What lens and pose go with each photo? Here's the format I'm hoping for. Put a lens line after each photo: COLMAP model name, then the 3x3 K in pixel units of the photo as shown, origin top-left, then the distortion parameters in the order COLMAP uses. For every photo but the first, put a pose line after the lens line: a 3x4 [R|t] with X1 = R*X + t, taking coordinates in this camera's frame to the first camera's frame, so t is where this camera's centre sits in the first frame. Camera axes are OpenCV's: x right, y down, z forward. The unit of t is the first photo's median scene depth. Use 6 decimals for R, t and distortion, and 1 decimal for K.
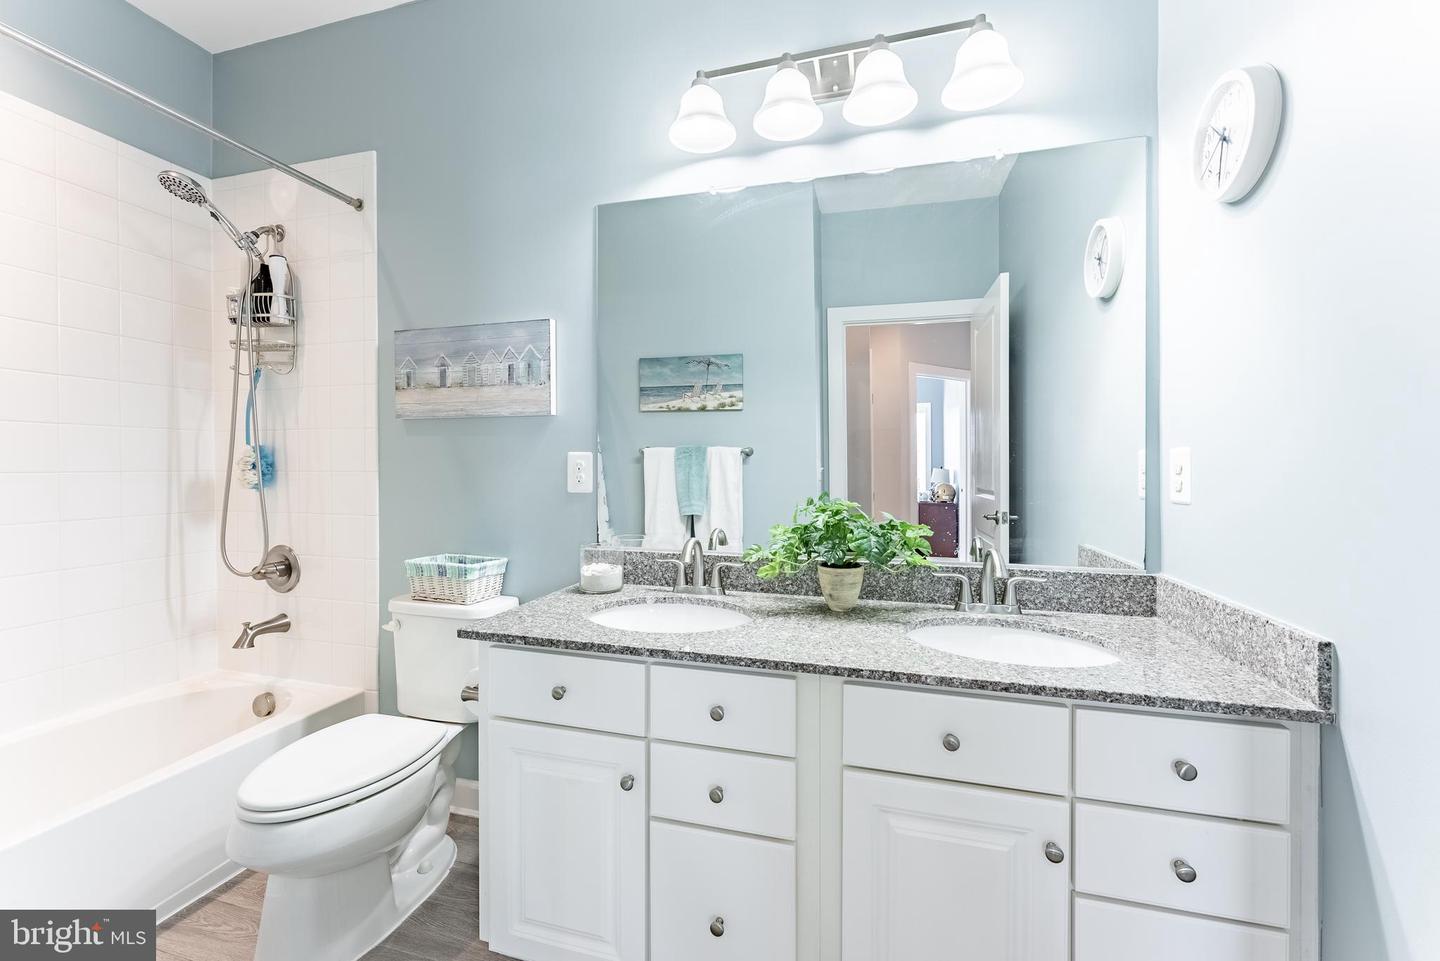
lens RADIAL K [[569.7, 0, 729.5], [0, 569.7, 471.5], [0, 0, 1]] dist [-0.001983, 0.000388]
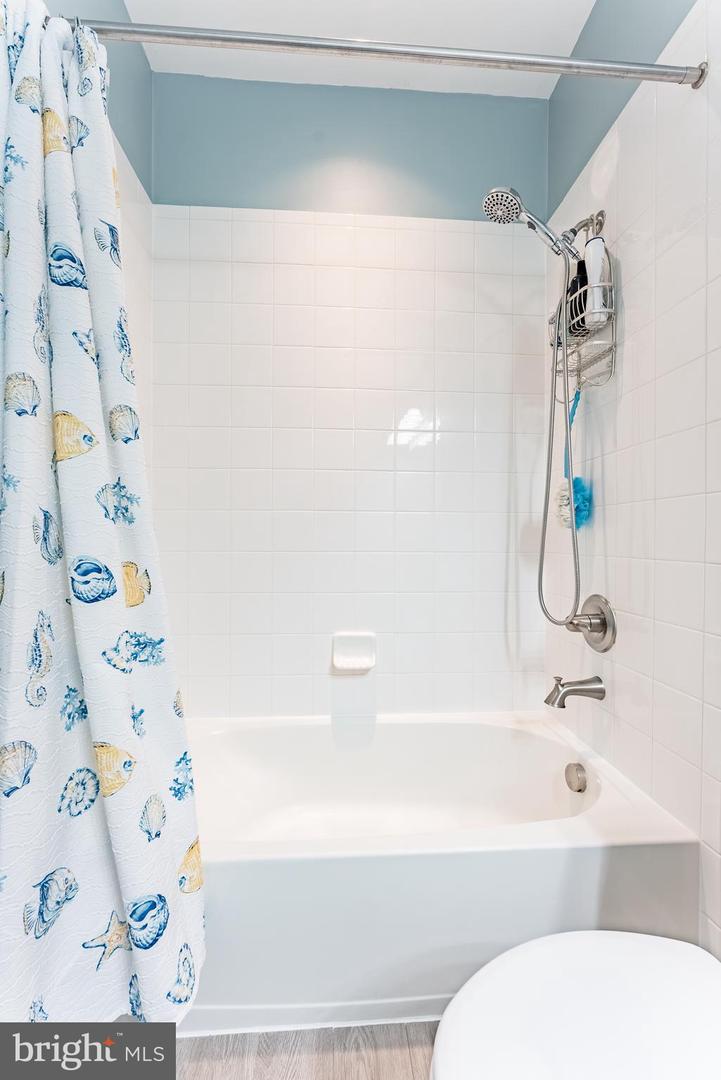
lens RADIAL K [[427.2, 0, 365.4], [0, 427.2, 540.6], [0, 0, 1]] dist [-0.001983, 0.000388]
pose [[0.330460, 0.004968, -0.943807, -0.314143], [-0.012982, 0.999915, 0.000718, 0.055340], [0.943731, 0.012015, 0.330496, 0.480087]]
